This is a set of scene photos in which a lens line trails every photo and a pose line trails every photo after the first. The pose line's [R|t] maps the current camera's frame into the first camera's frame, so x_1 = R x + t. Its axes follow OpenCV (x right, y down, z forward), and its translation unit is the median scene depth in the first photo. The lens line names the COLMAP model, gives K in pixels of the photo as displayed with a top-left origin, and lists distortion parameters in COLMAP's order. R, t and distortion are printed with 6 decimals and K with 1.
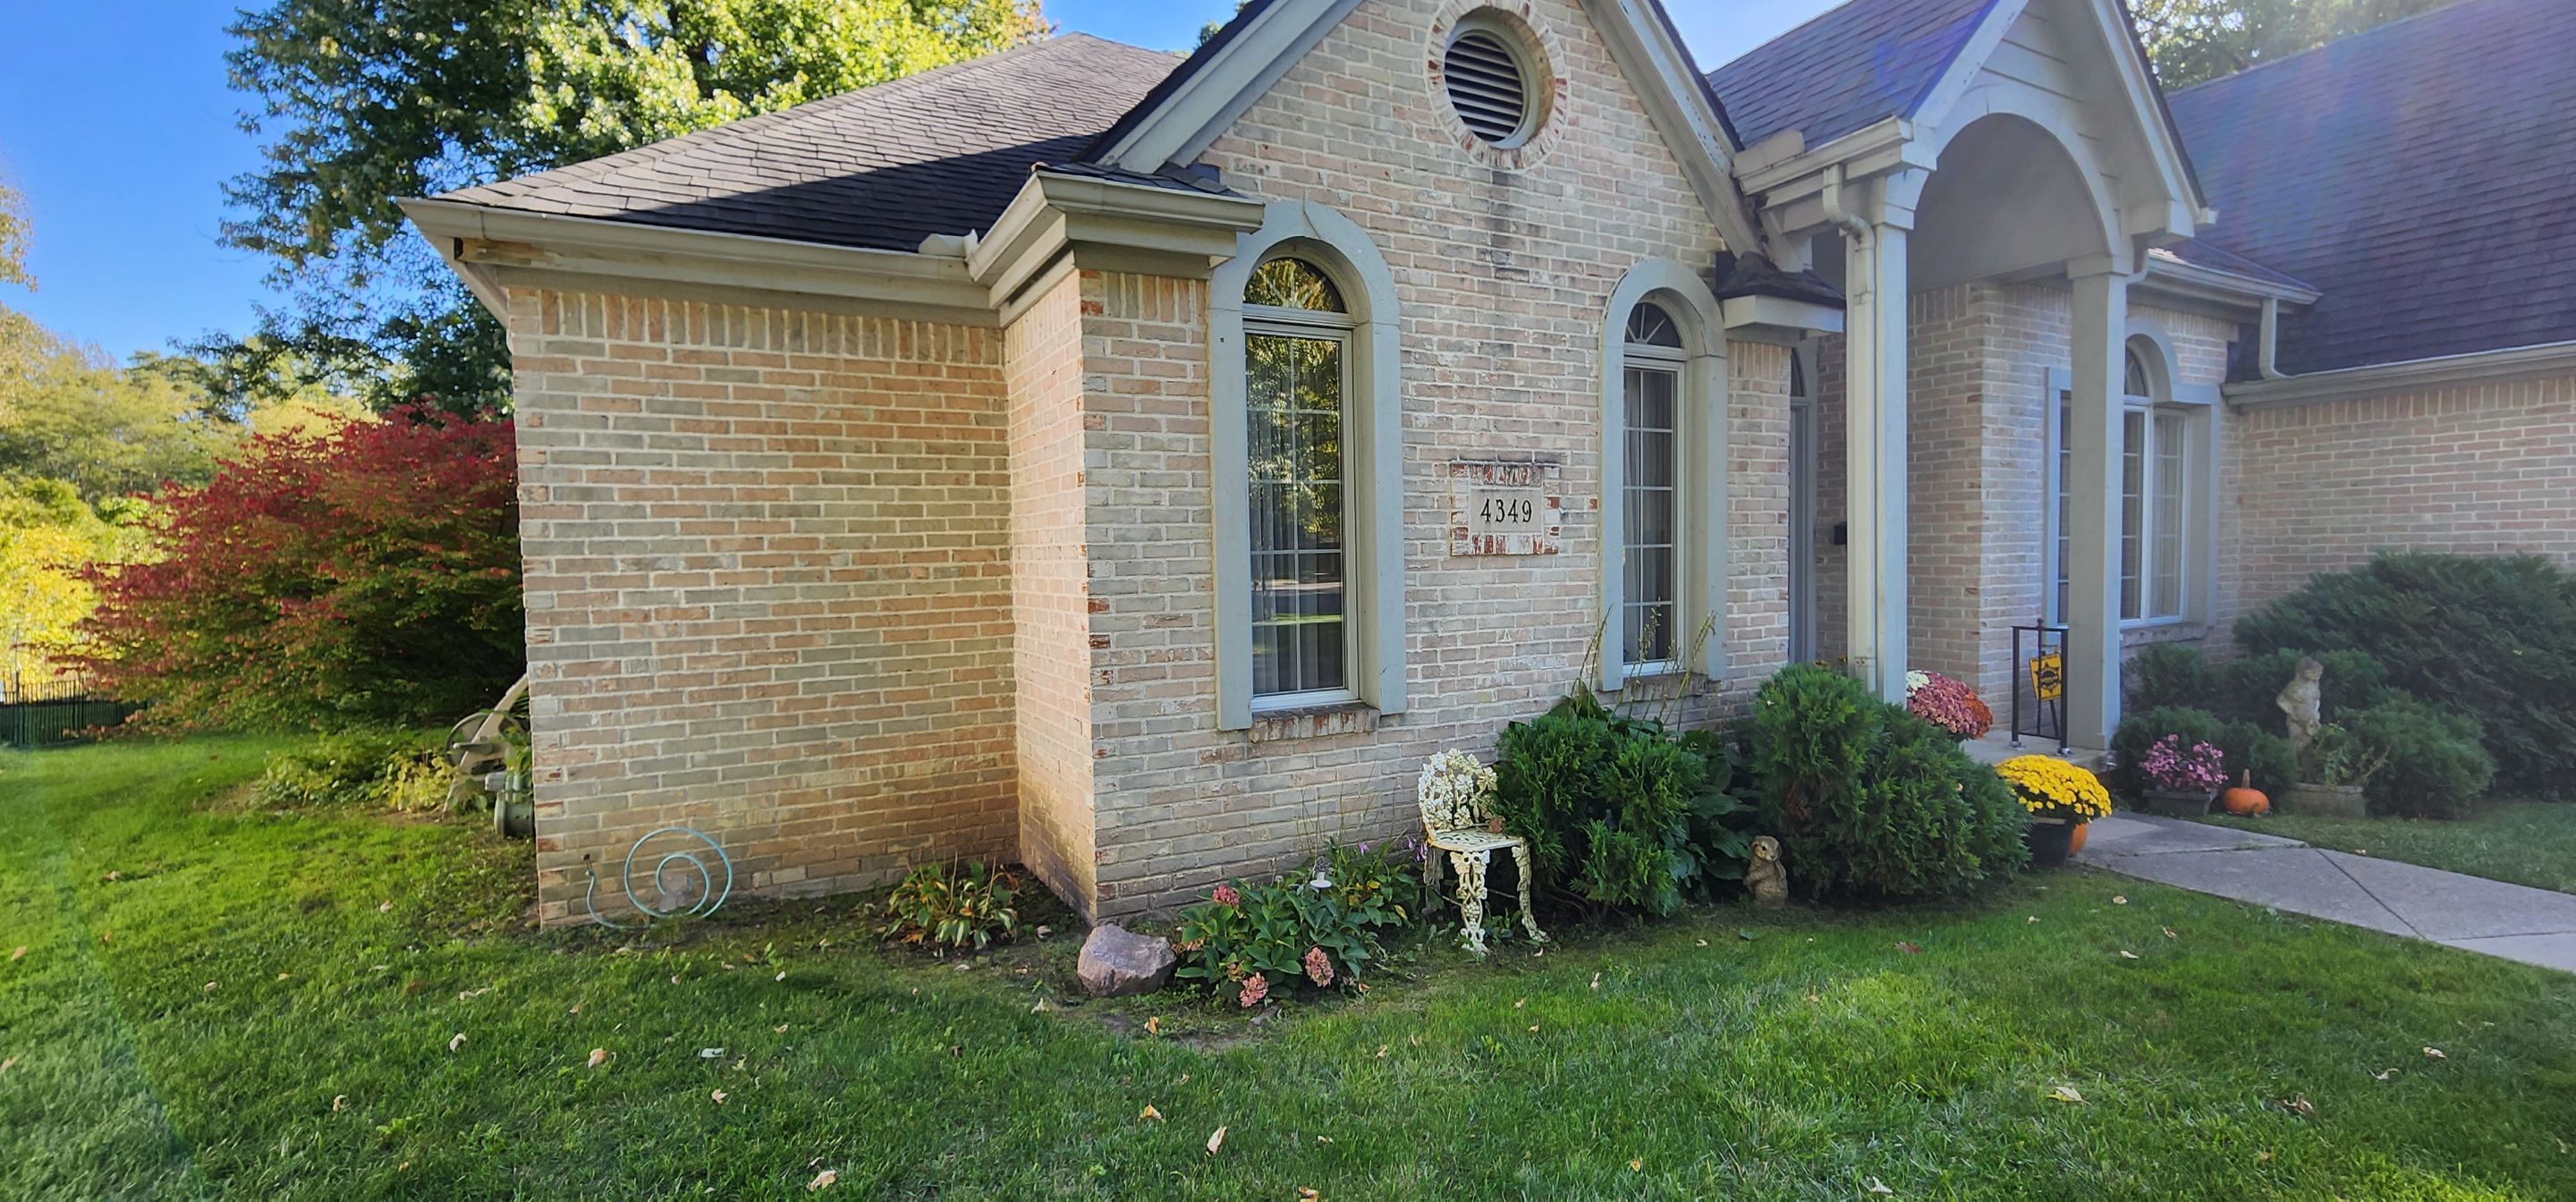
lens RADIAL K [[1091.3, 0, 1288.0], [0, 1091.3, 601.0], [0, 0, 1]] dist [-0.001006, -0.000018]
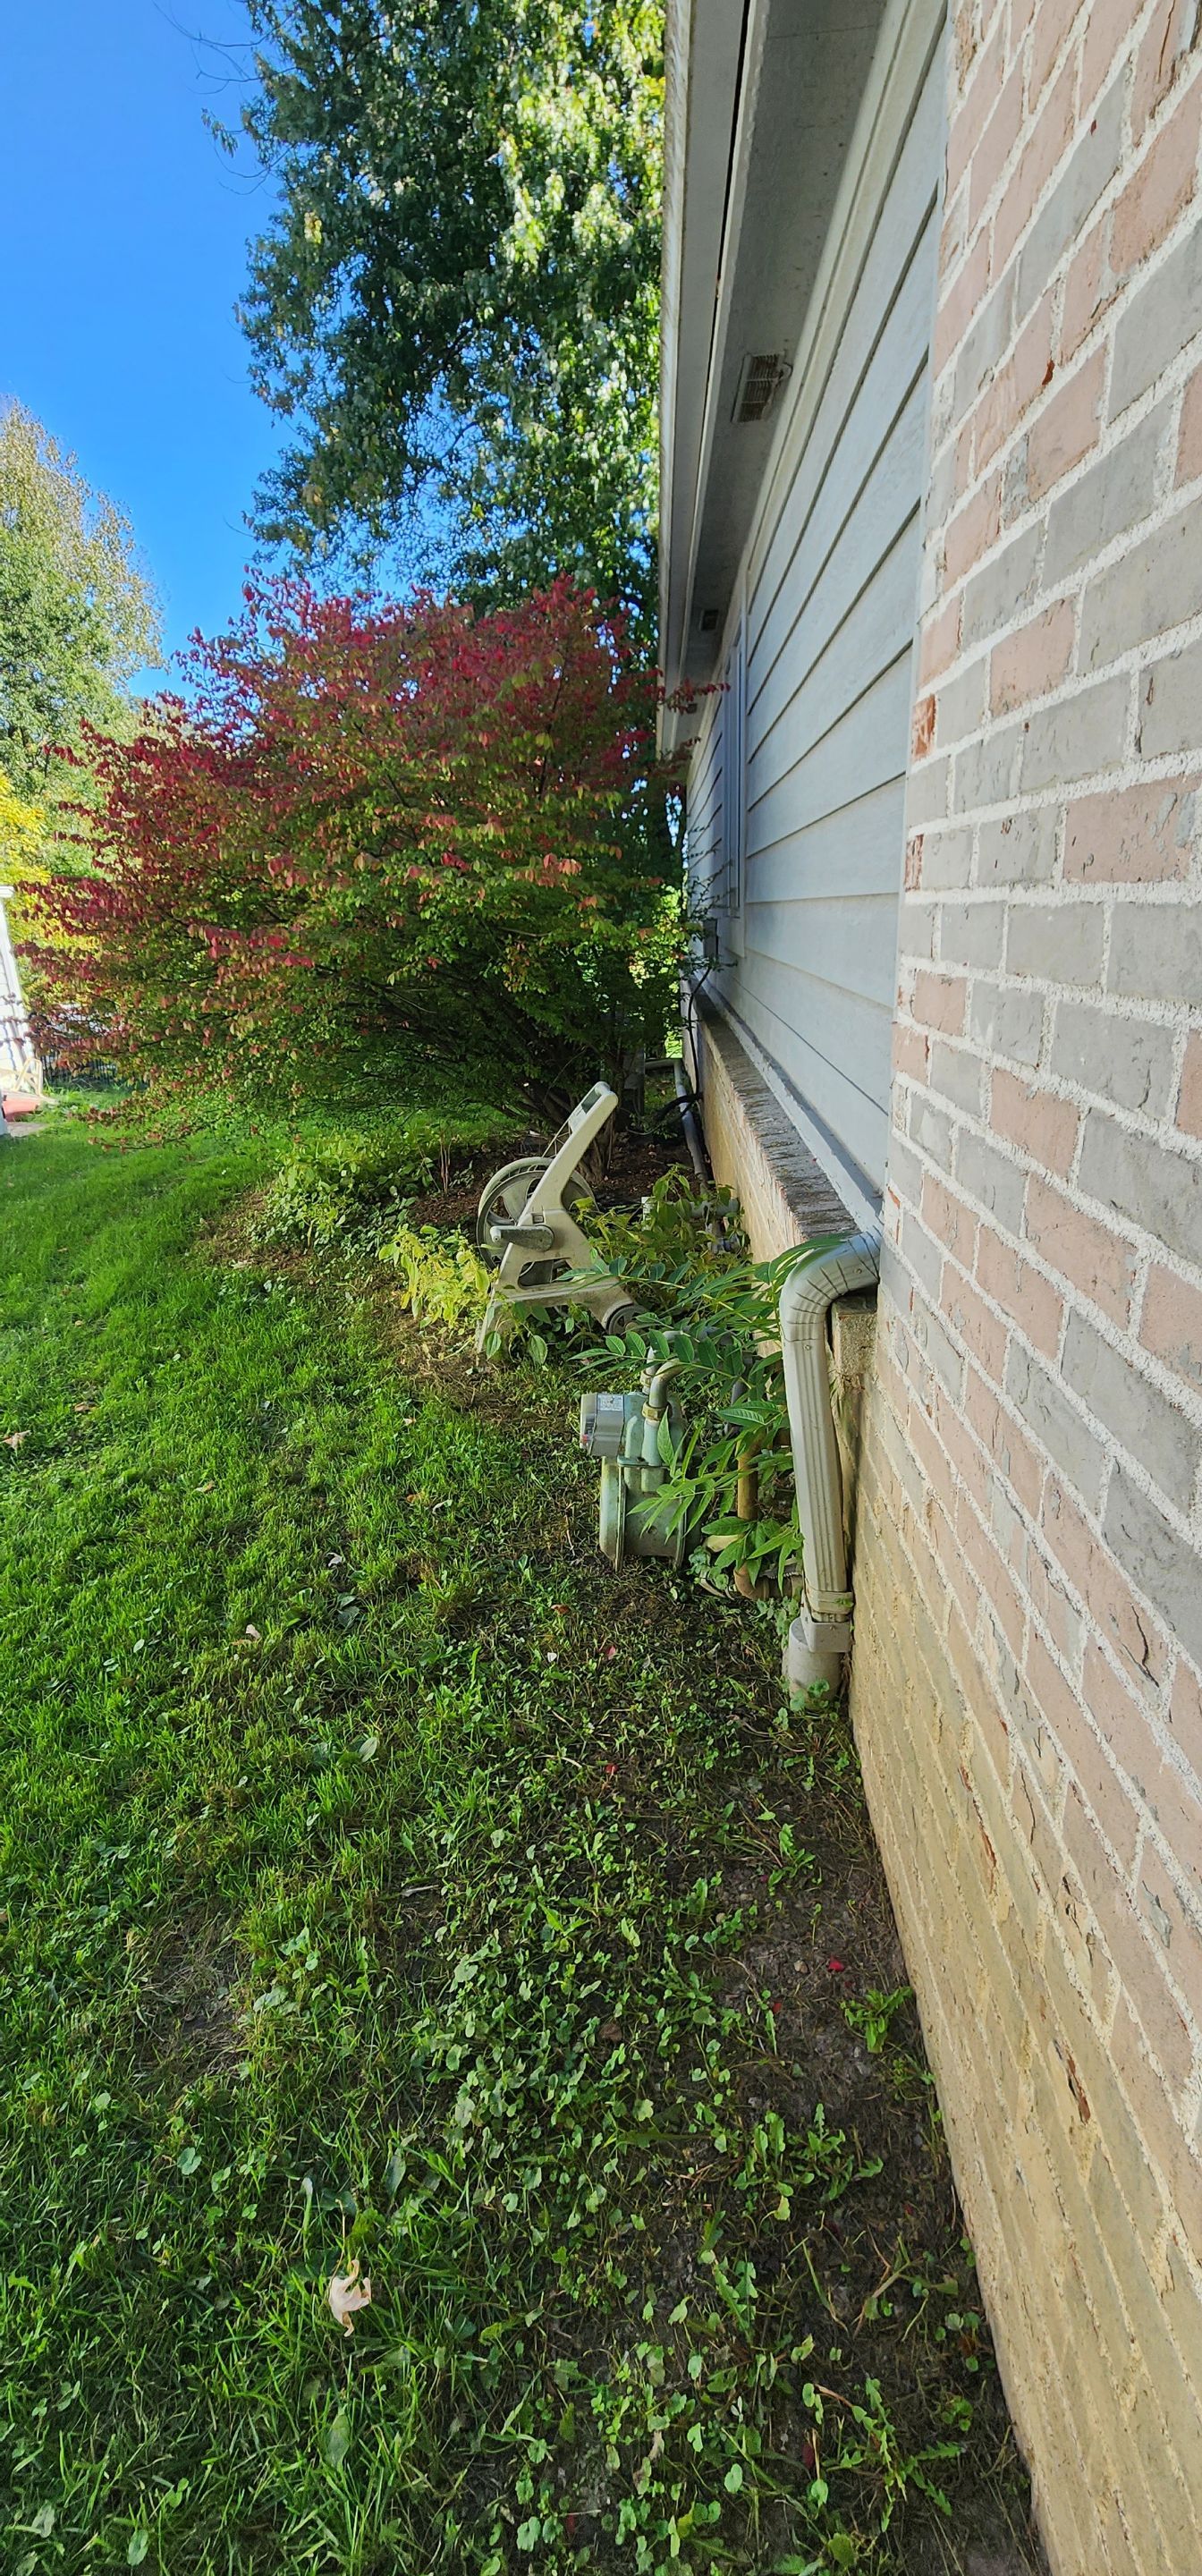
lens RADIAL K [[1160.6, 0, 601.0], [0, 1160.6, 1288.0], [0, 0, 1]] dist [0.041011, 0.000128]
pose [[0.860213, 0.148603, -0.487802, -0.422054], [0.001245, 0.955981, 0.293424, -0.001387], [0.509934, -0.253015, 0.822162, 0.535759]]
